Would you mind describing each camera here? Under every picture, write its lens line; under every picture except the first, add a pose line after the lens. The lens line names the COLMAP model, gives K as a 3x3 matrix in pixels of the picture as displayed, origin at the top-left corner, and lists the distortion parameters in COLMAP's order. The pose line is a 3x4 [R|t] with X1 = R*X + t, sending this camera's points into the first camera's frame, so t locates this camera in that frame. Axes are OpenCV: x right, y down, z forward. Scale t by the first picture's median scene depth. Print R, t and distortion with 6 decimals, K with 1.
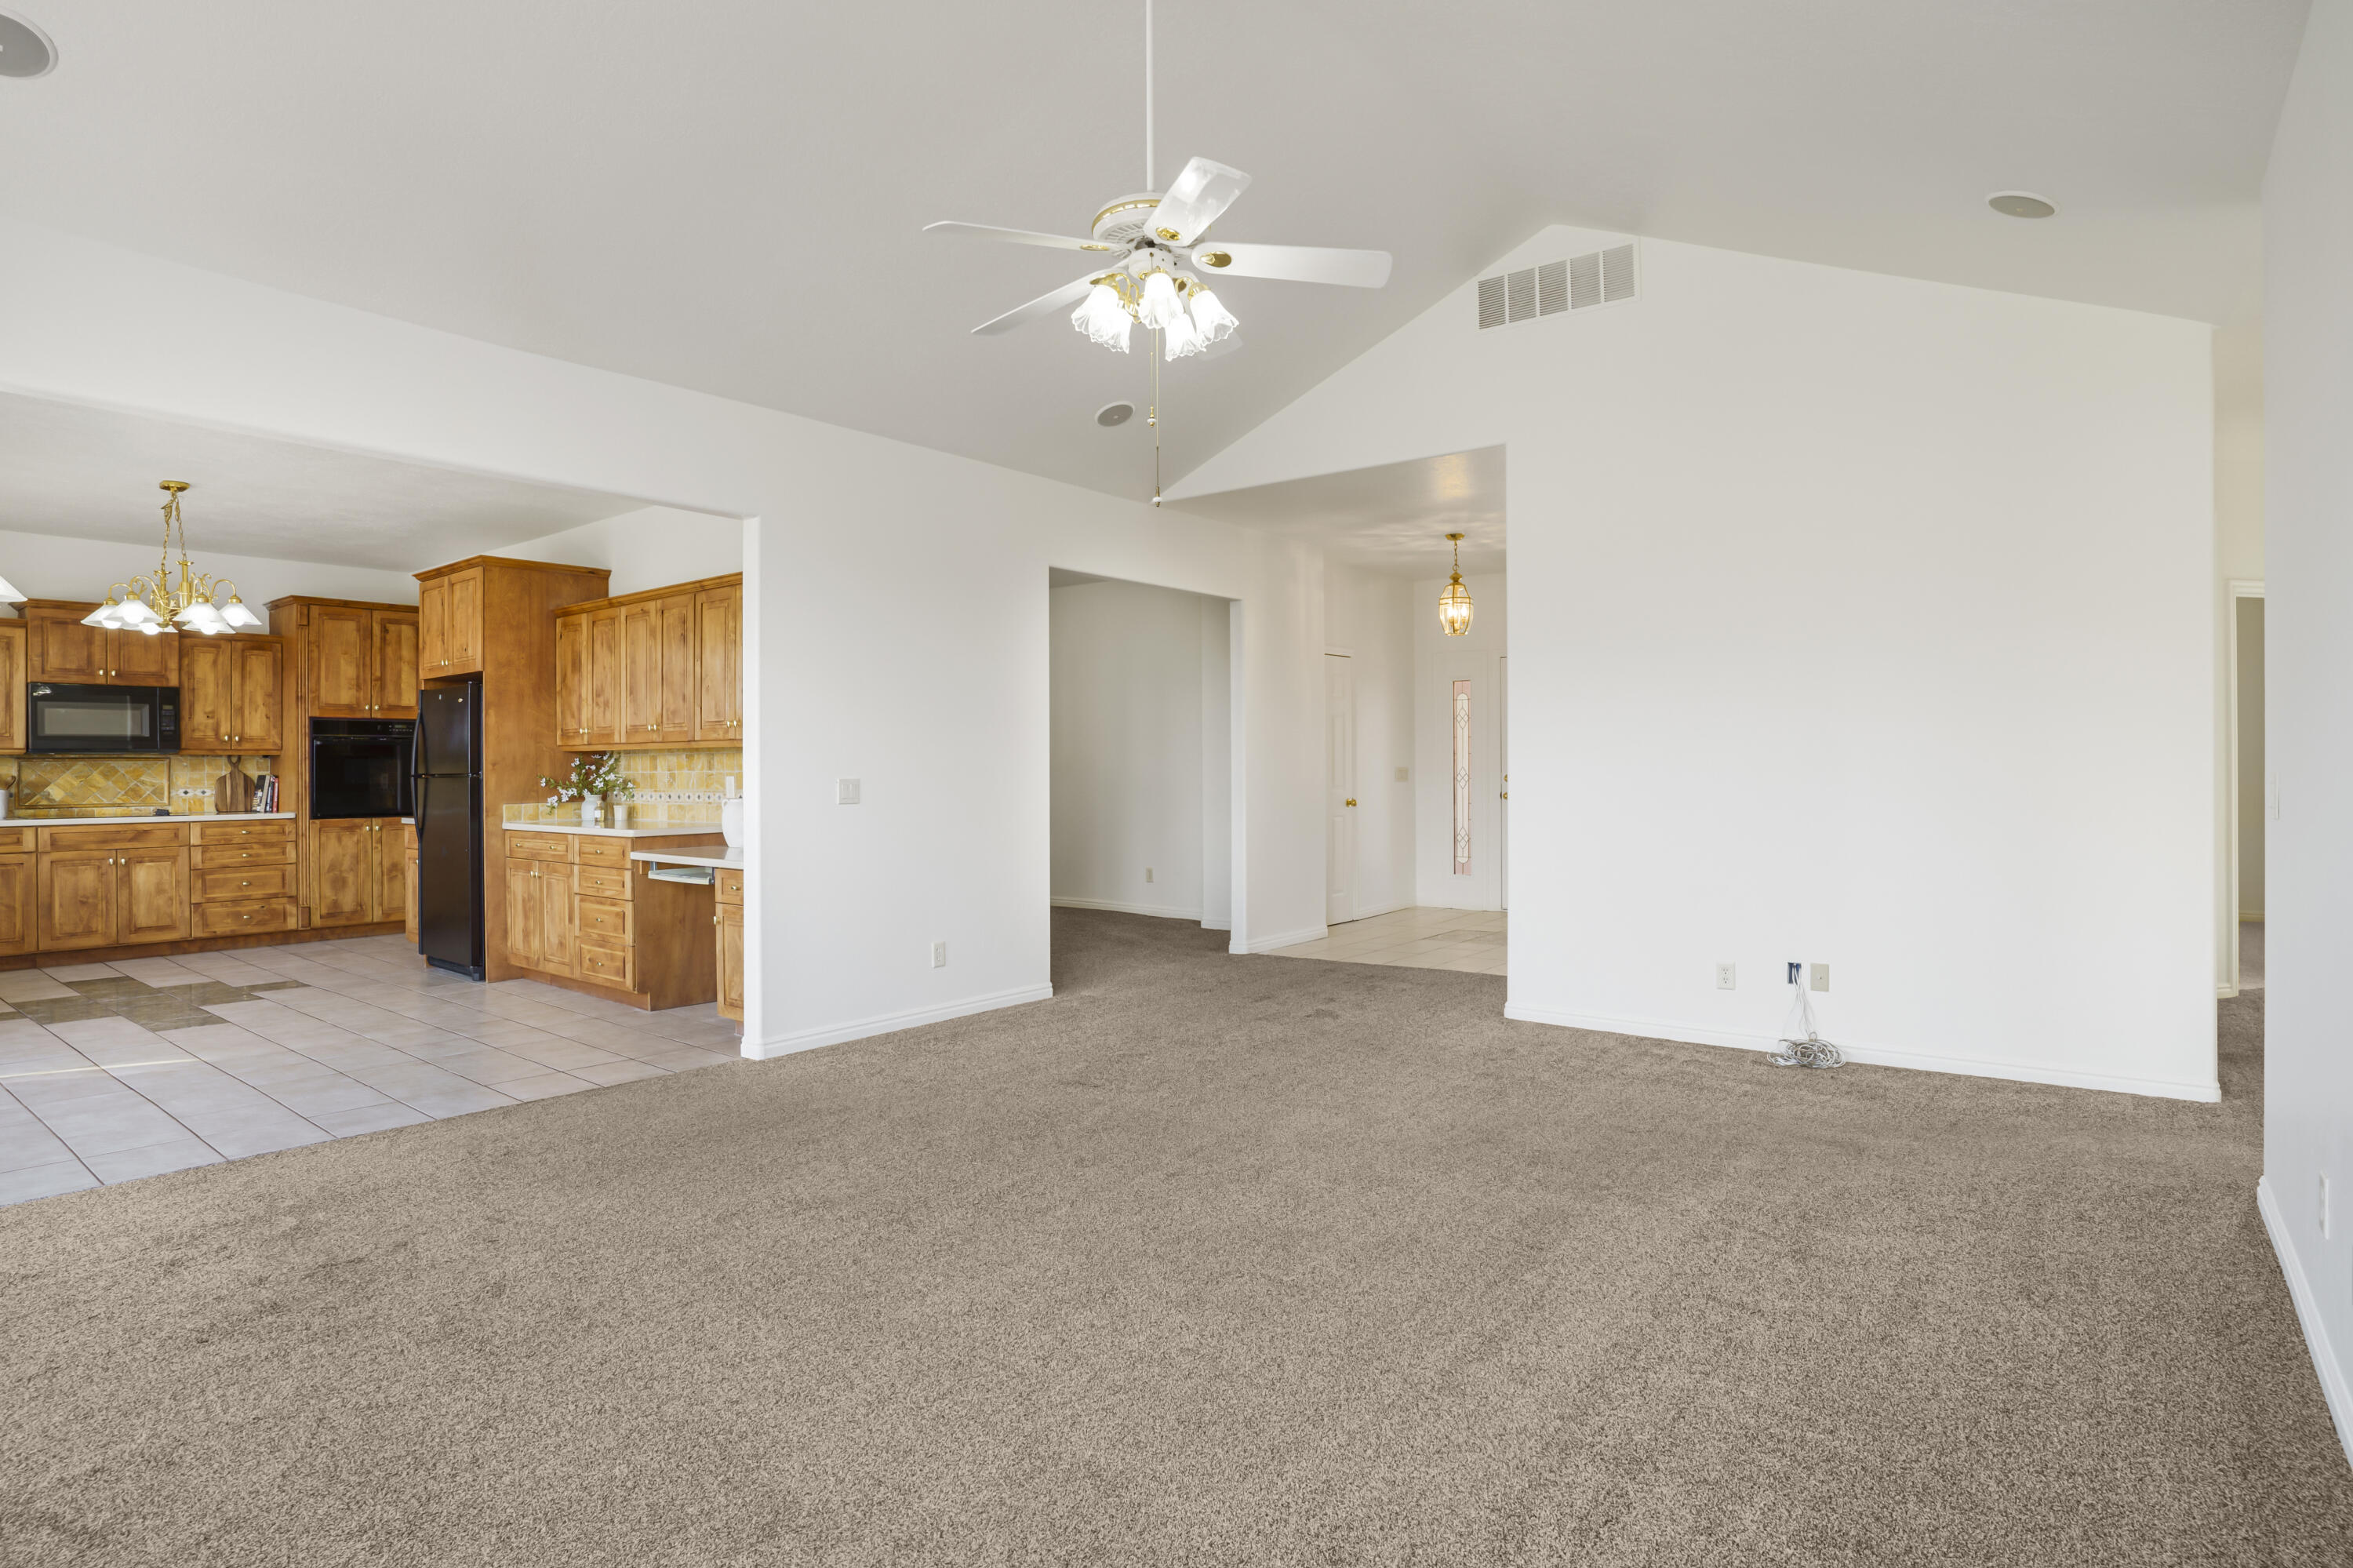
lens RADIAL K [[1231.1, 0, 1147.0], [0, 1231.1, 759.9], [0, 0, 1]] dist [-0.070801, 0.035372]
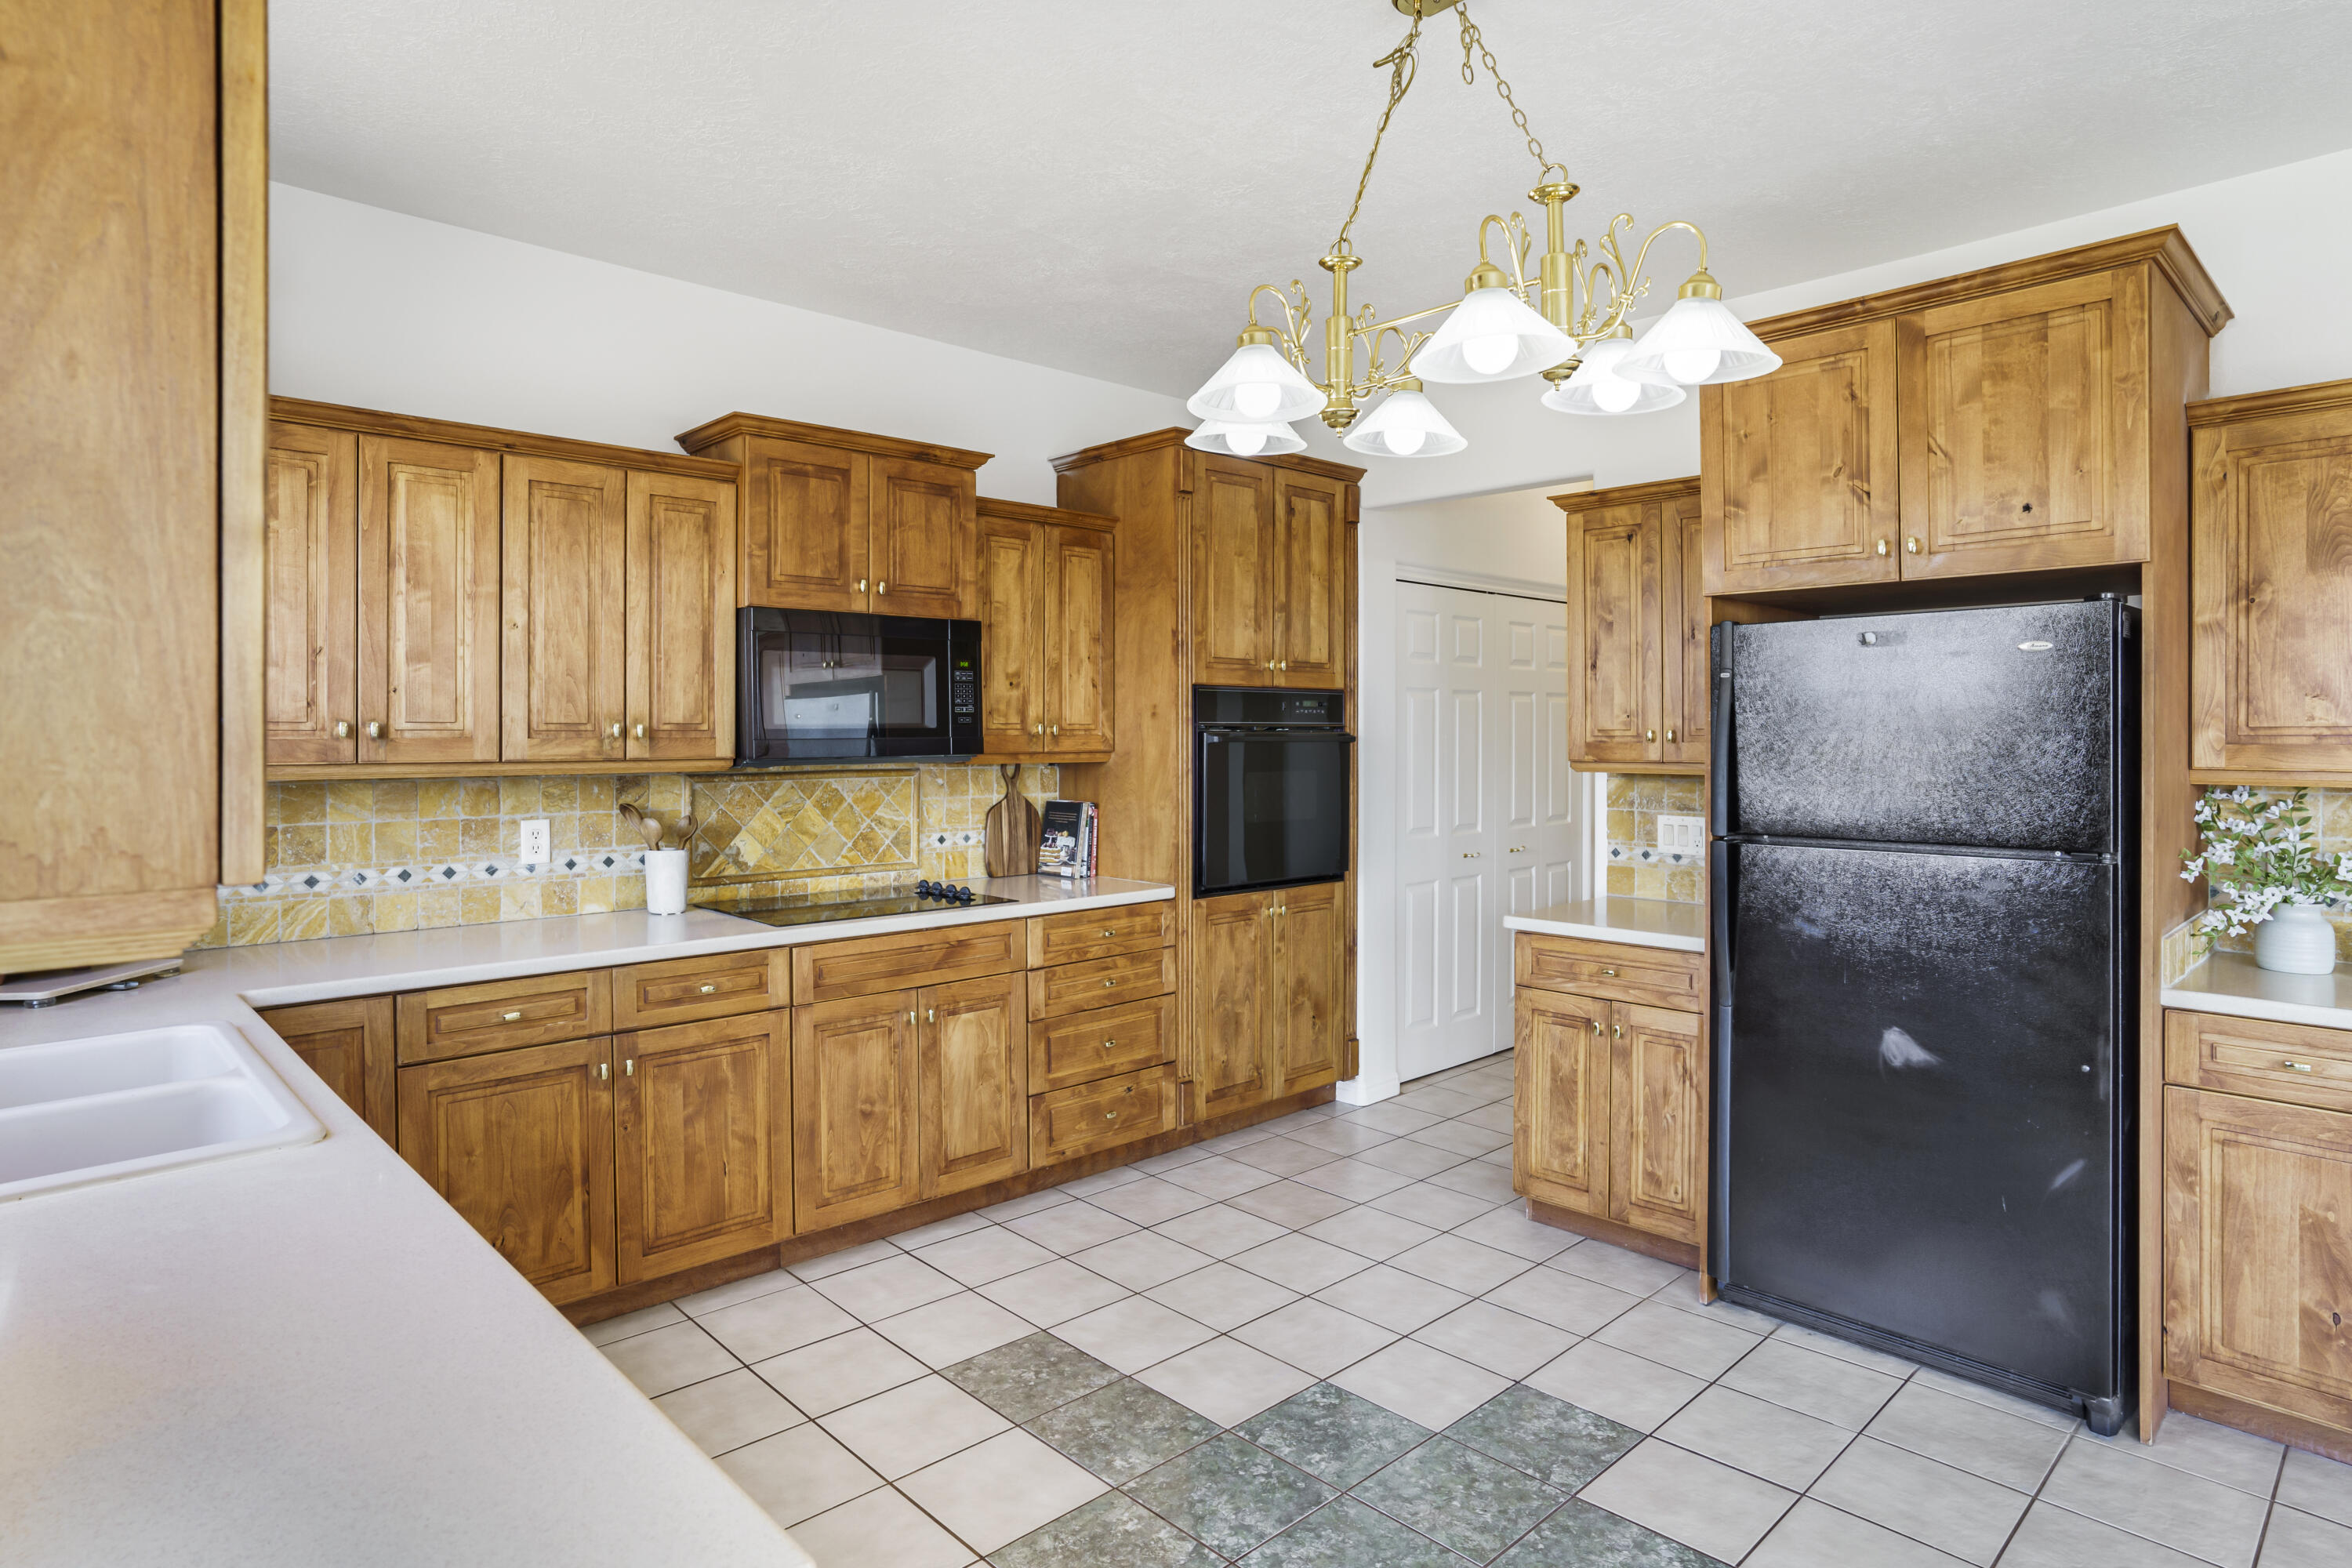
lens RADIAL K [[1300.8, 0, 1170.9], [0, 1300.8, 736.4], [0, 0, 1]] dist [-0.037447, 0.000341]
pose [[0.990972, 0.006884, -0.133889, -0.660405], [-0.005409, 0.999921, 0.011376, -0.021877], [0.133957, -0.010549, 0.990931, 0.501652]]
